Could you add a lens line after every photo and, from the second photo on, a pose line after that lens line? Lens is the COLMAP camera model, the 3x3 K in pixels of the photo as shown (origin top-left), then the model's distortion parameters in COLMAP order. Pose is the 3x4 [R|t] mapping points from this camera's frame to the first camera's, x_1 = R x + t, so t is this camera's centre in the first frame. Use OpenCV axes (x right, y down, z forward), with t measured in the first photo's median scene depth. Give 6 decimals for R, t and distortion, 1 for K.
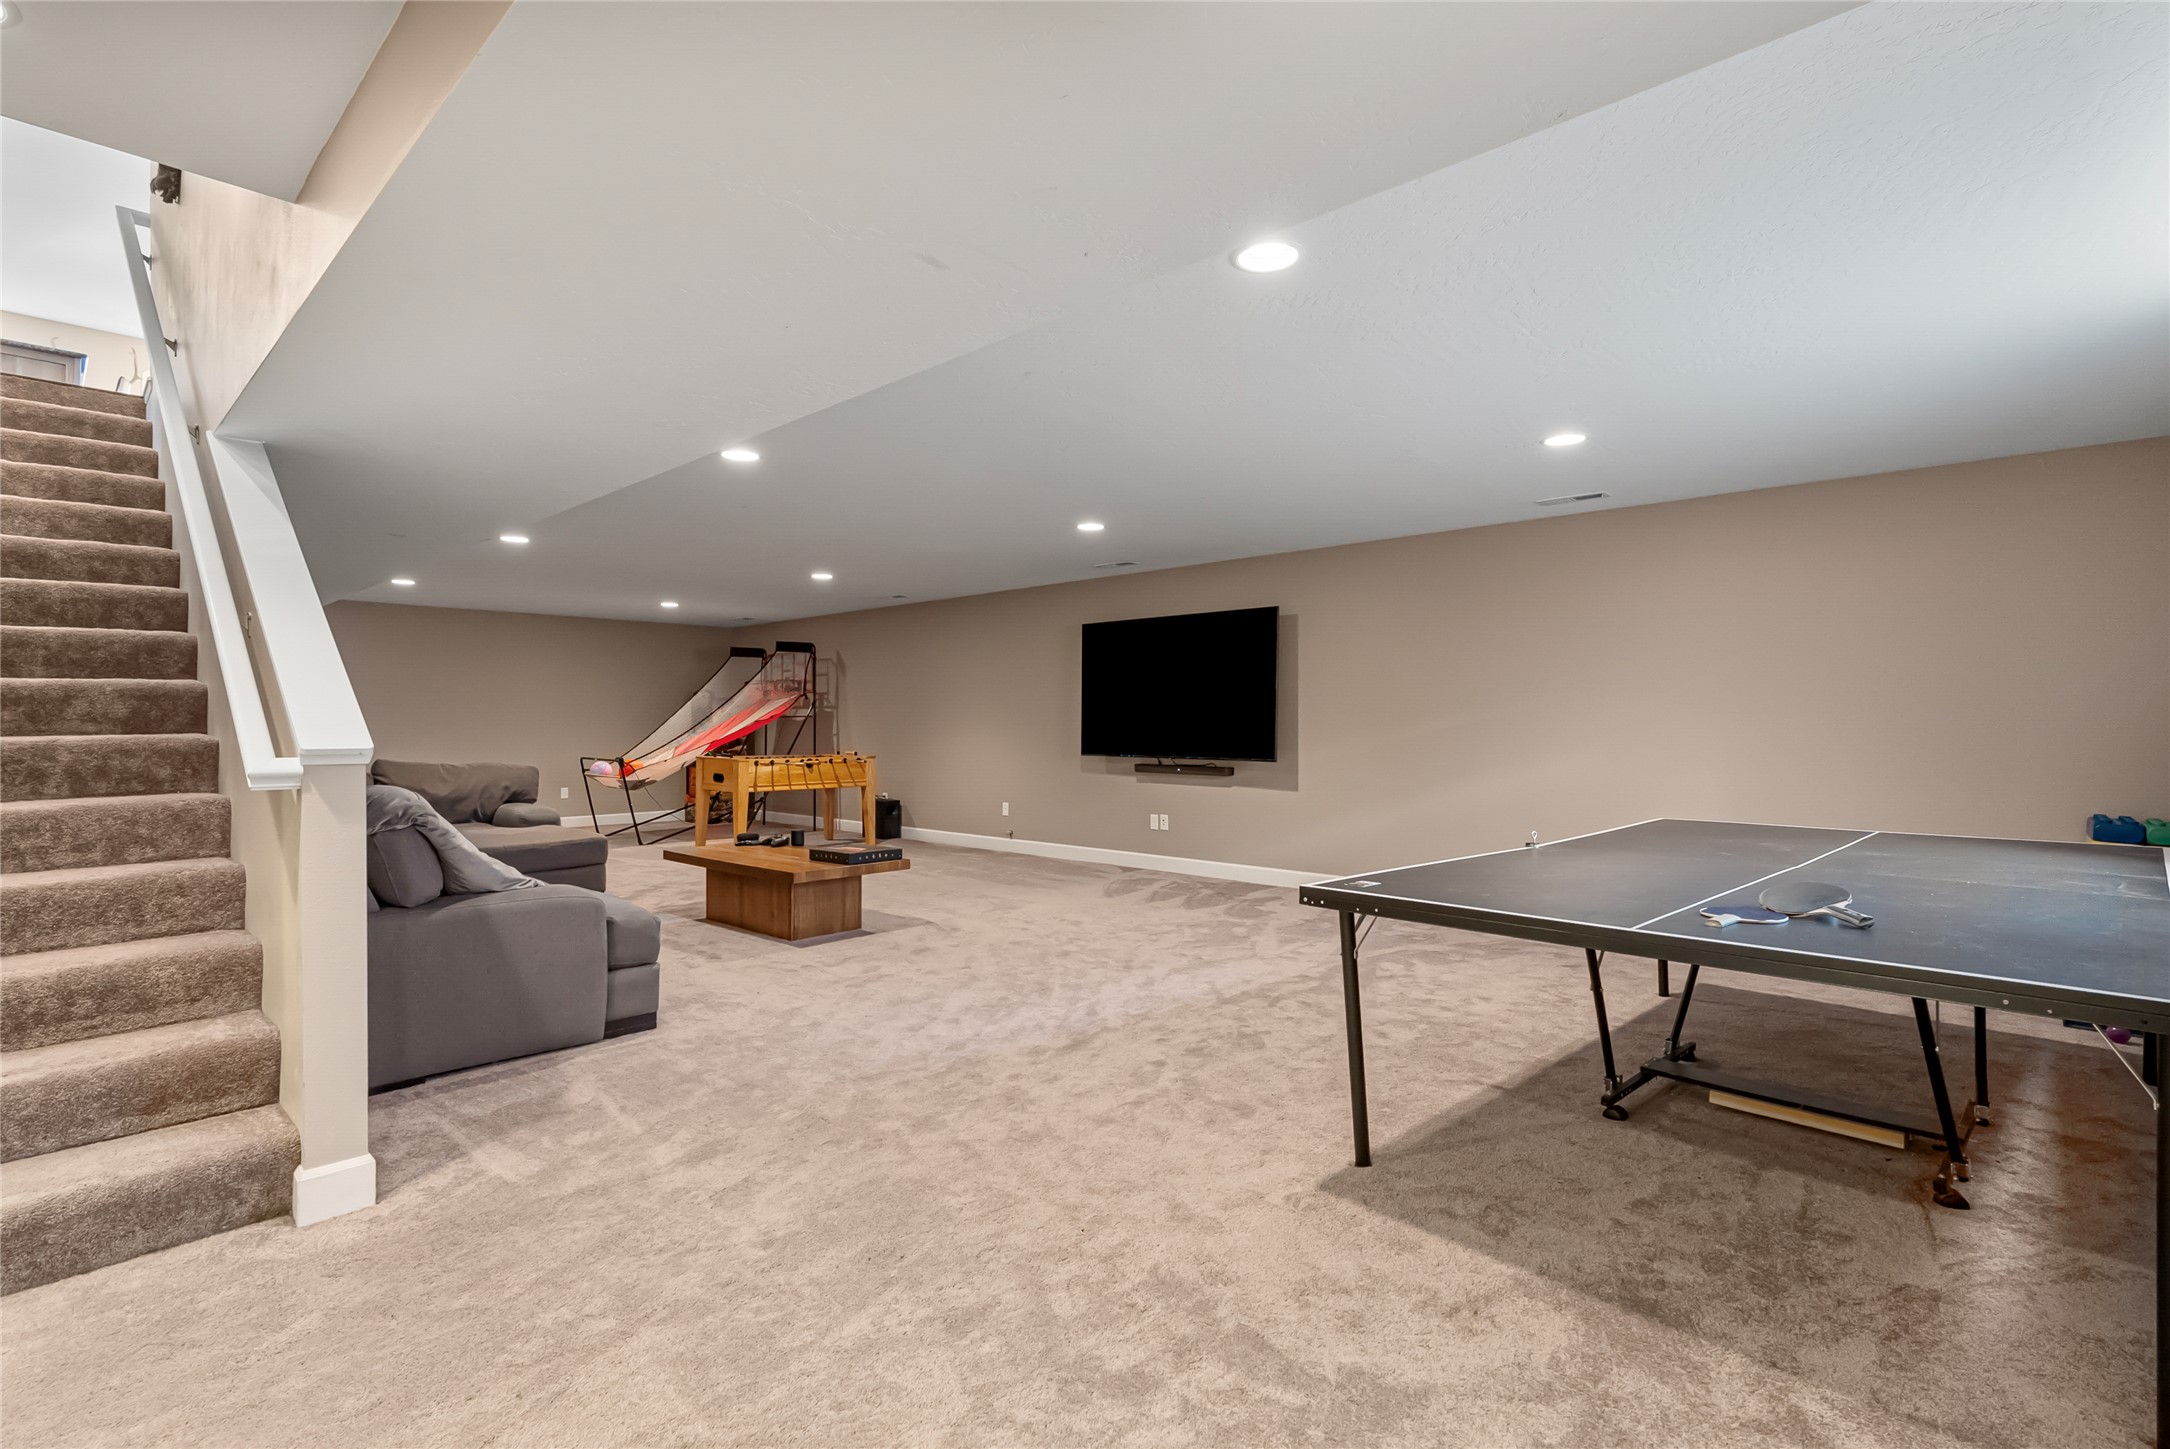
lens RADIAL K [[988.7, 0, 1075.5], [0, 988.7, 727.6], [0, 0, 1]] dist [-0.001171, 0.000307]
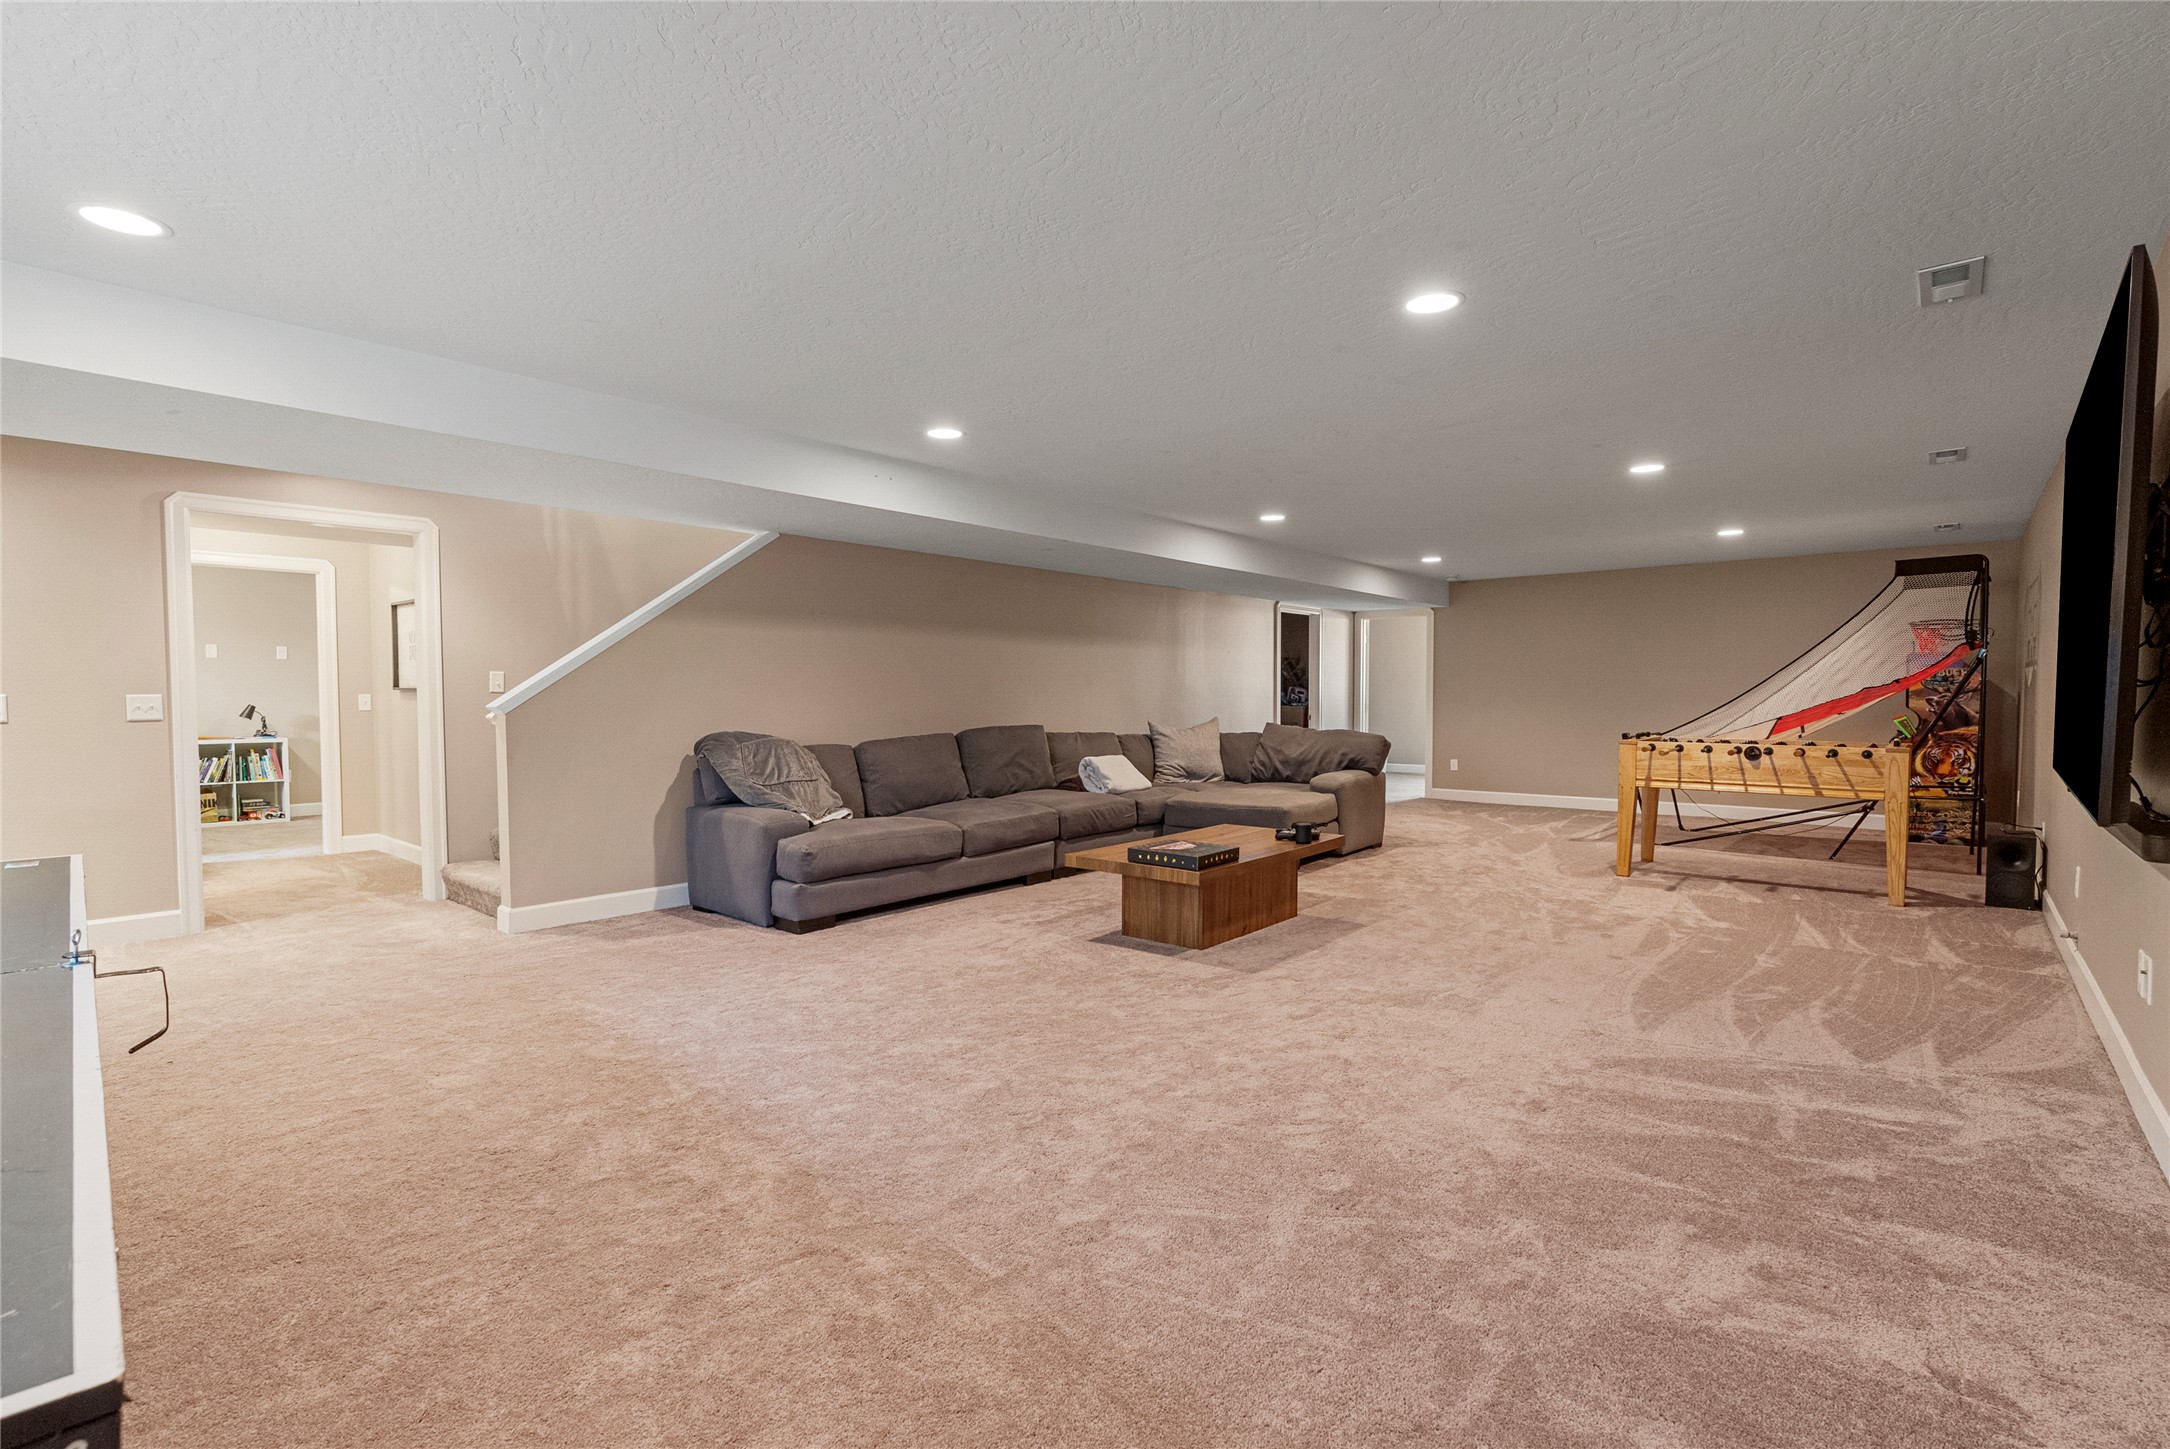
lens RADIAL K [[988.7, 0, 1075.5], [0, 988.7, 727.6], [0, 0, 1]] dist [-0.001171, 0.000307]
pose [[0.073432, 0.034580, -0.996701, 0.344401], [-0.001171, 0.999401, 0.034587, -0.002089], [0.997300, -0.001373, 0.073428, 0.512276]]
